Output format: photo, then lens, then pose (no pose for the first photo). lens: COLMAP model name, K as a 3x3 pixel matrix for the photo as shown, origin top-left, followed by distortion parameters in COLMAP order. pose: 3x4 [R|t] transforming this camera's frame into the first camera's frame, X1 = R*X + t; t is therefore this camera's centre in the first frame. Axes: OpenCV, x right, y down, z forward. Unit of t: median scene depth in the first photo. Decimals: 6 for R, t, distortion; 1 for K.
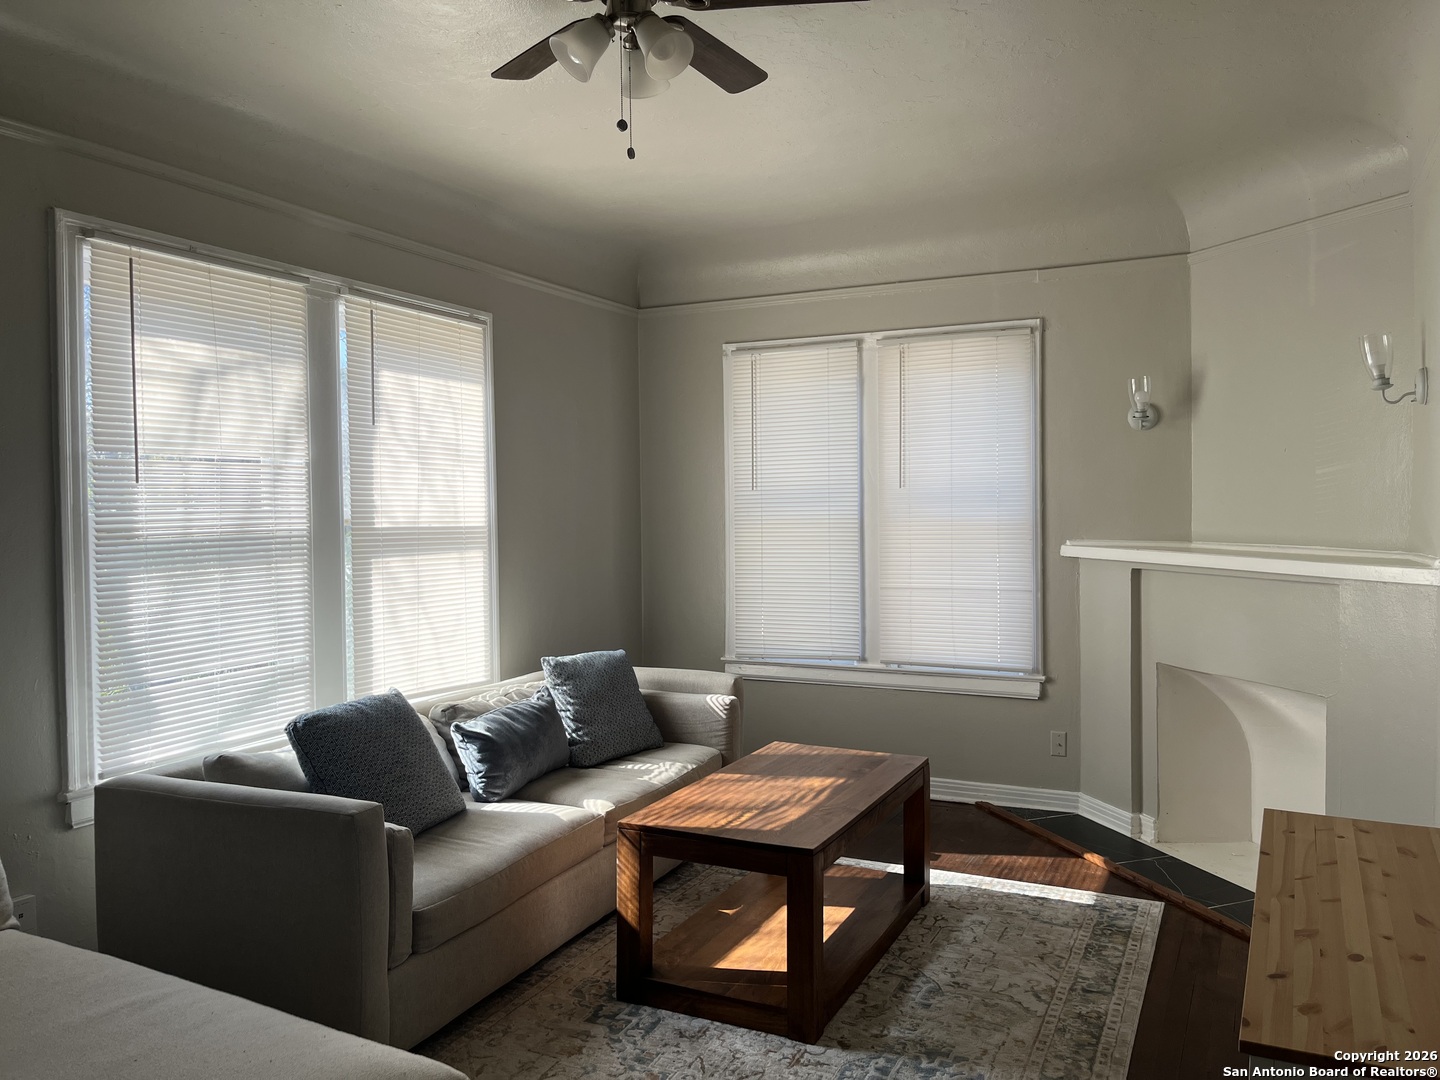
lens RADIAL K [[1098.4, 0, 725.4], [0, 1098.4, 530.4], [0, 0, 1]] dist [0.059260, -0.074478]
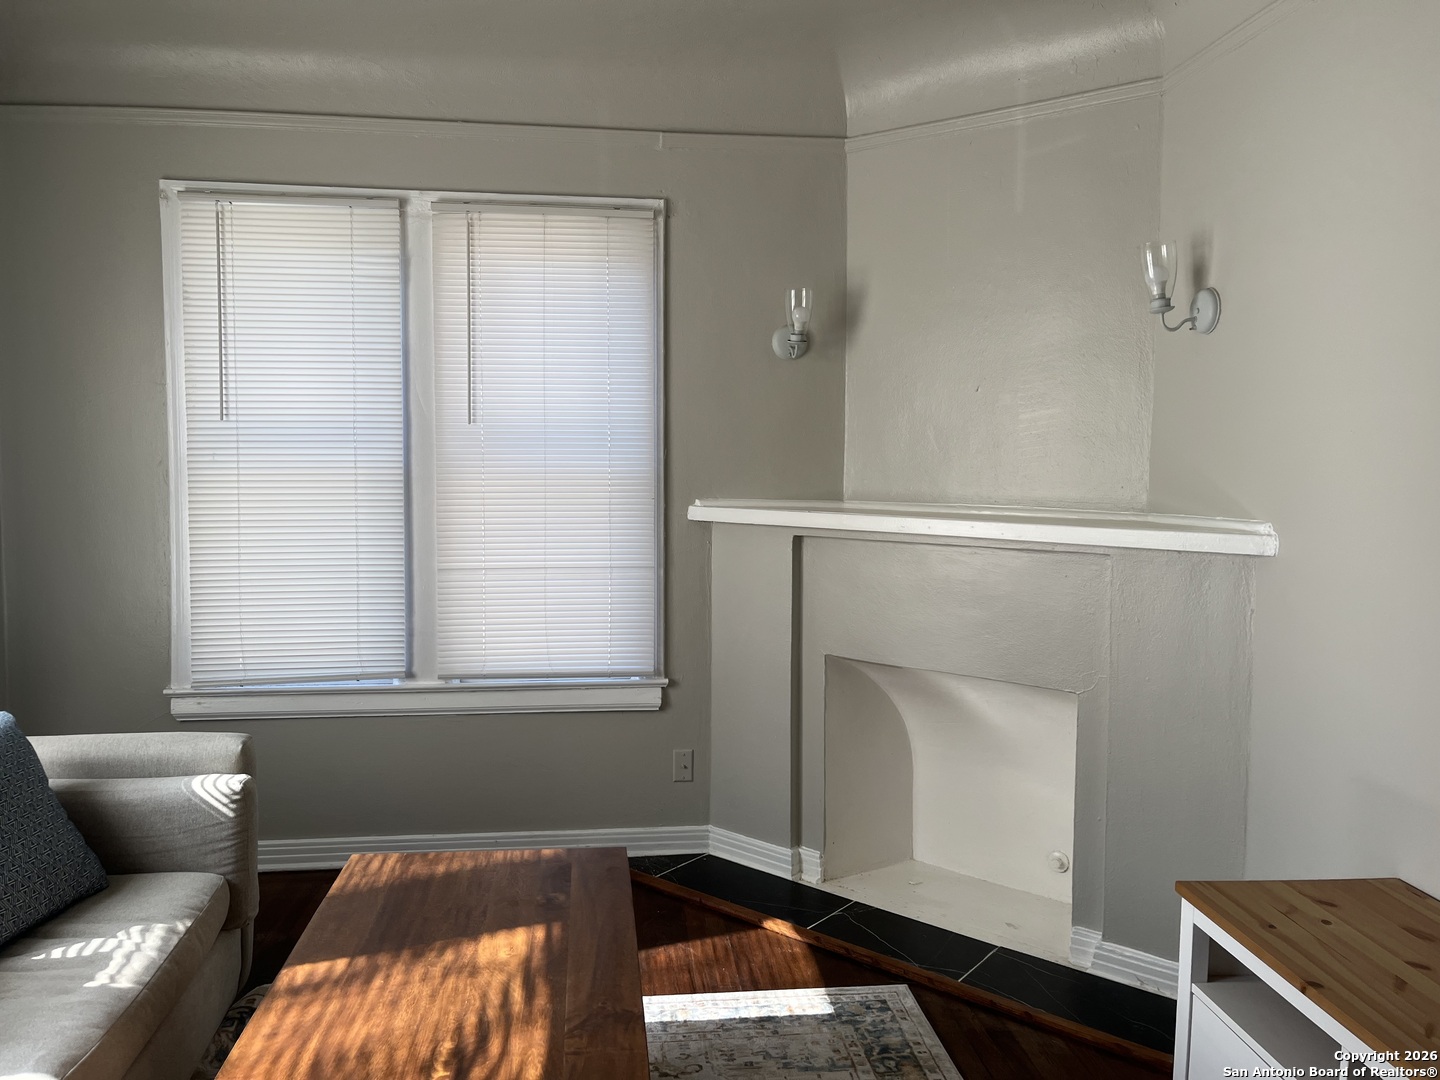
lens RADIAL K [[1098.4, 0, 719.1], [0, 1098.4, 526.0], [0, 0, 1]] dist [0.059260, -0.074478]
pose [[0.845833, -0.015911, 0.533211, -0.088405], [-0.002984, 0.999398, 0.034556, 0.000952], [-0.533440, -0.030820, 0.845276, 0.378315]]
